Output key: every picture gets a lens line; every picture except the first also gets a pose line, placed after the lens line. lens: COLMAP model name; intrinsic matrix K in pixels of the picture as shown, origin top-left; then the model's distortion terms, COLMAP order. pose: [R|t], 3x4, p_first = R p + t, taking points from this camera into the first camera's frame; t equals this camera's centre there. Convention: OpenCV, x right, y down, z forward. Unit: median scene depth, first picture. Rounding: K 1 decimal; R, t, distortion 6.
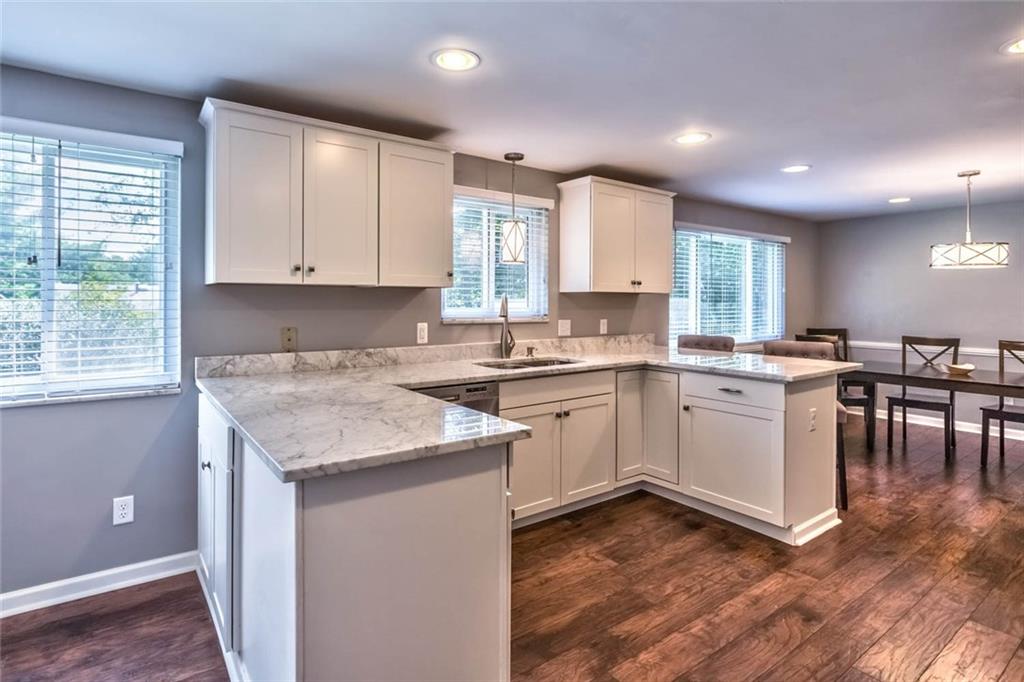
lens RADIAL K [[524.4, 0, 479.9], [0, 524.4, 300.5], [0, 0, 1]] dist [0.001060, 0.000120]
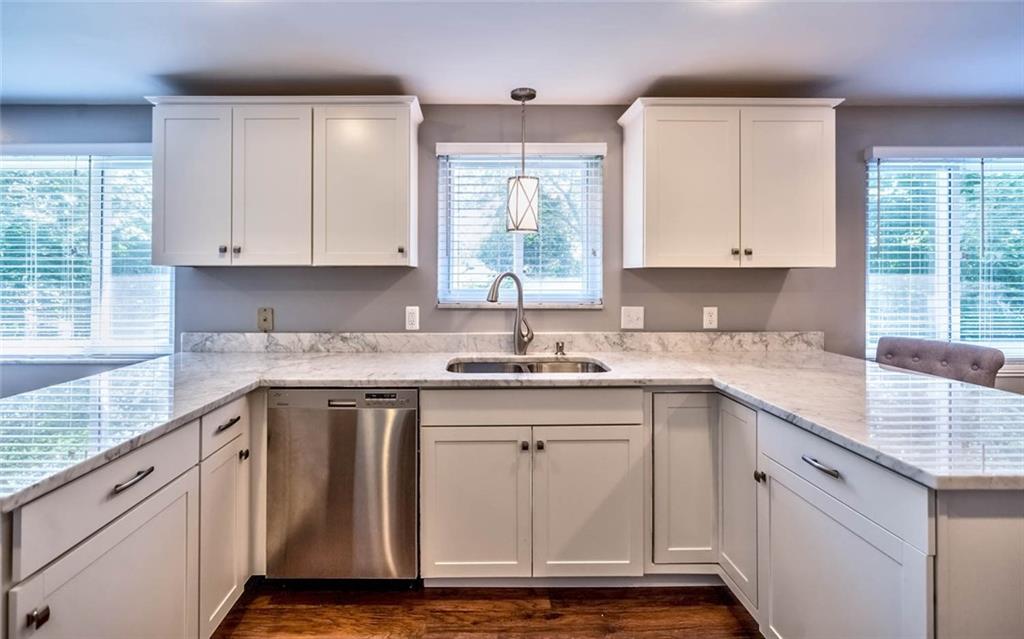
lens RADIAL K [[471.4, 0, 471.9], [0, 471.4, 269.4], [0, 0, 1]] dist [-0.002336, 0.000455]
pose [[0.824578, -0.009666, -0.565665, 0.444410], [0.004695, 0.999937, -0.010242, -0.010748], [0.565728, 0.005790, 0.824571, 0.435604]]
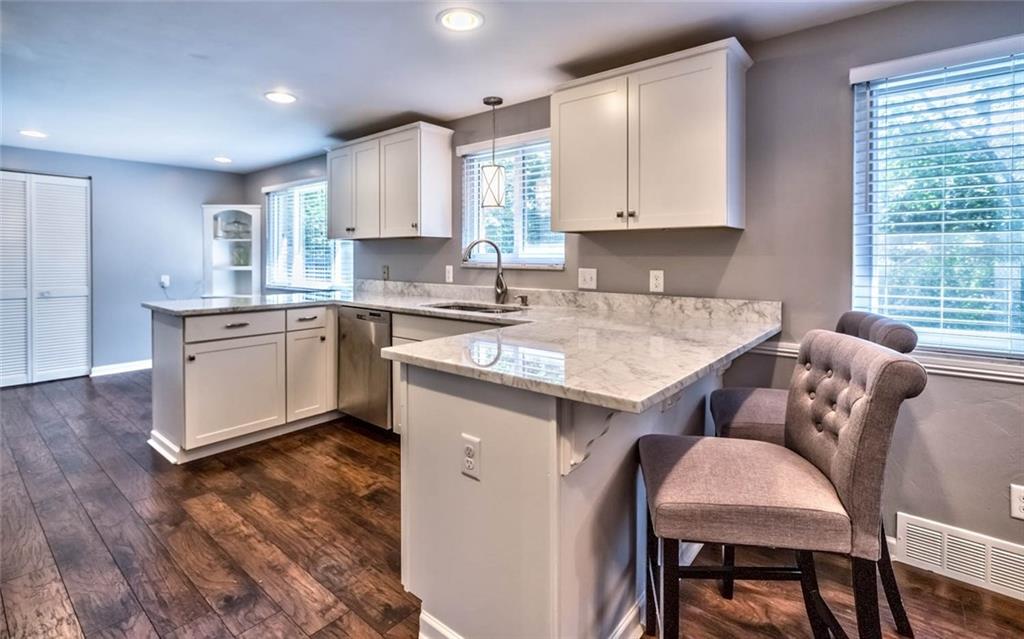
lens RADIAL K [[471.4, 0, 478.6], [0, 471.4, 256.8], [0, 0, 1]] dist [-0.002336, 0.000455]
pose [[0.244069, -0.001696, -0.969756, 1.044510], [0.002596, 0.999996, -0.001096, 0.024871], [0.969754, -0.002250, 0.244073, 0.850286]]
